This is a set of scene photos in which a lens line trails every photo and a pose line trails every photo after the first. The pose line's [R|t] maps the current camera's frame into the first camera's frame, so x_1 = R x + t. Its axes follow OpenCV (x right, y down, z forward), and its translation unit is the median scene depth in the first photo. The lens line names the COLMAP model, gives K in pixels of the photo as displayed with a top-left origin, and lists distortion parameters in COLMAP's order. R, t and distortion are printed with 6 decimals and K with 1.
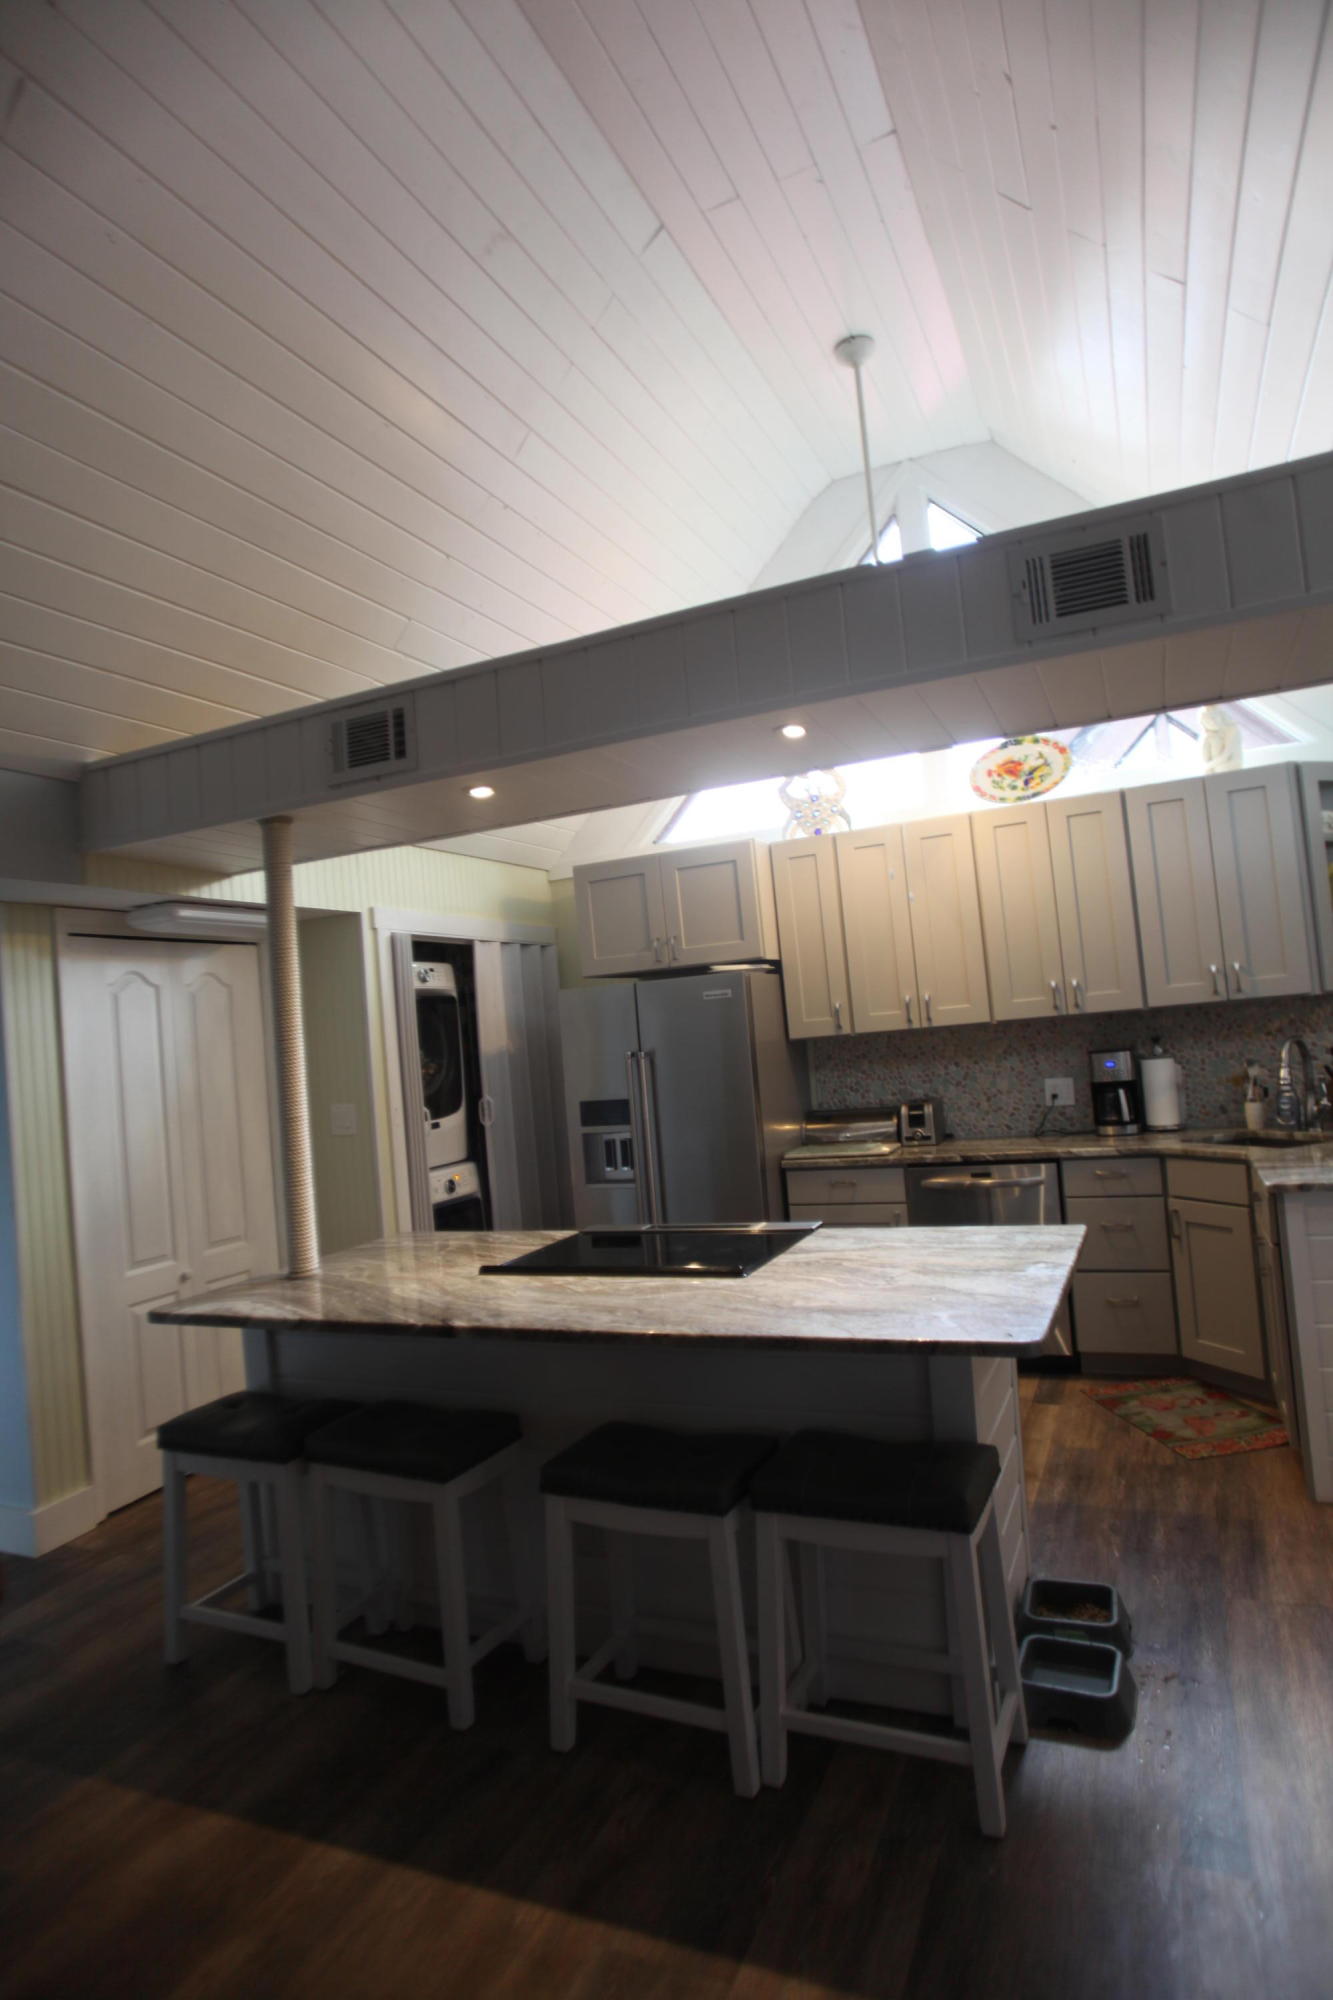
lens RADIAL K [[1136.2, 0, 645.0], [0, 1136.2, 994.4], [0, 0, 1]] dist [-0.078359, 0.048804]
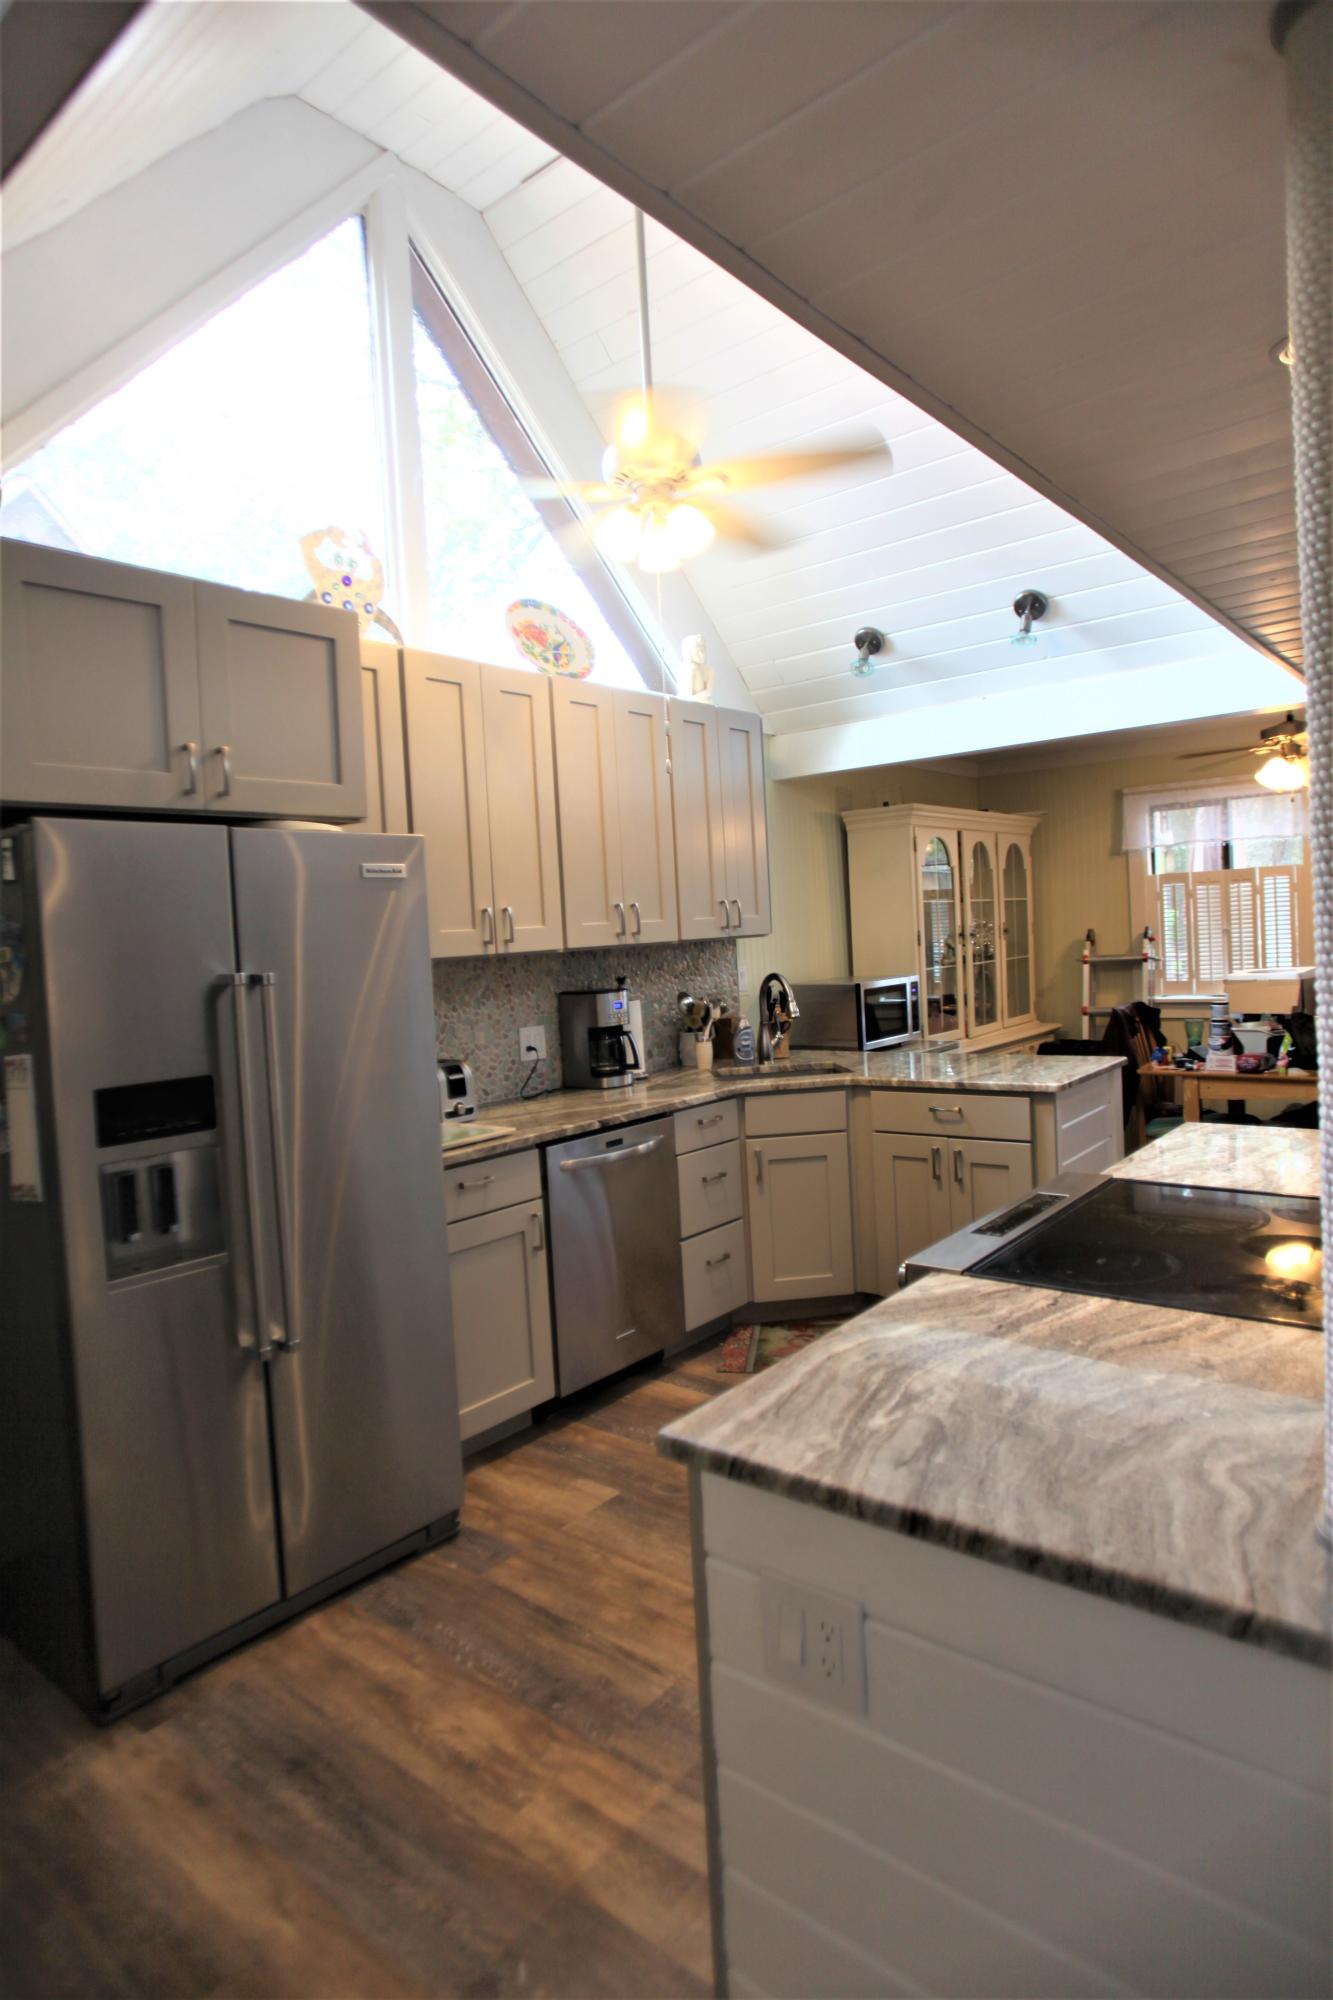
lens RADIAL K [[1142.9, 0, 655.5], [0, 1142.9, 995.4], [0, 0, 1]] dist [-0.068977, 0.053590]
pose [[0.267159, 0.019185, 0.963461, -0.450478], [-0.006533, 0.999815, -0.018097, 0.072639], [-0.963630, -0.001460, 0.267235, 0.759473]]
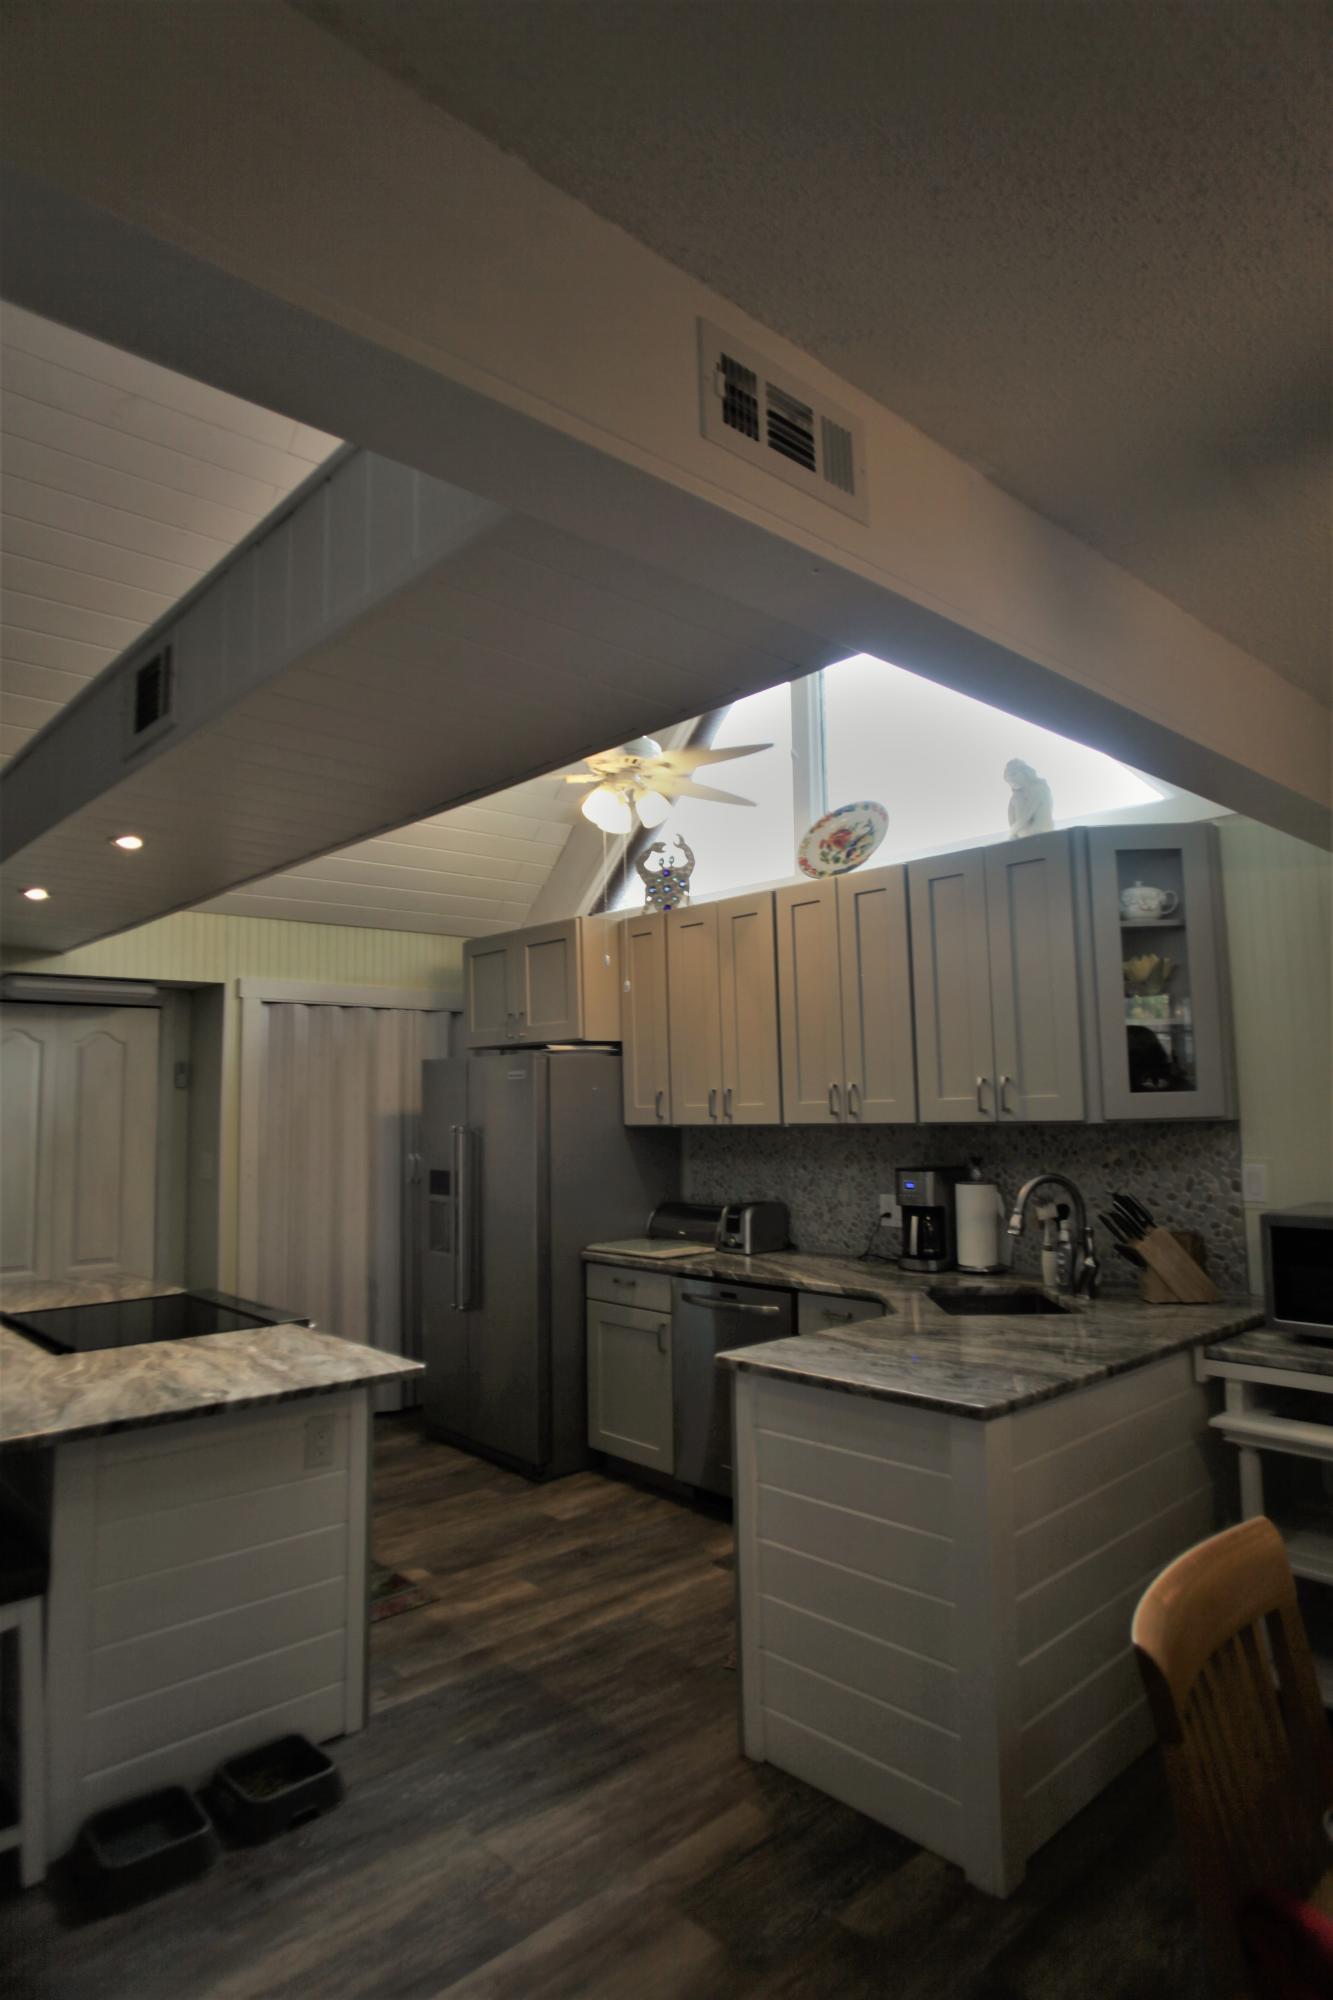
lens RADIAL K [[1142.9, 0, 655.5], [0, 1142.9, 995.4], [0, 0, 1]] dist [-0.068977, 0.053590]
pose [[0.917348, 0.032020, -0.396797, 0.594767], [-0.046102, 0.998598, -0.026000, -0.051360], [0.395408, 0.042144, 0.917538, 0.136106]]
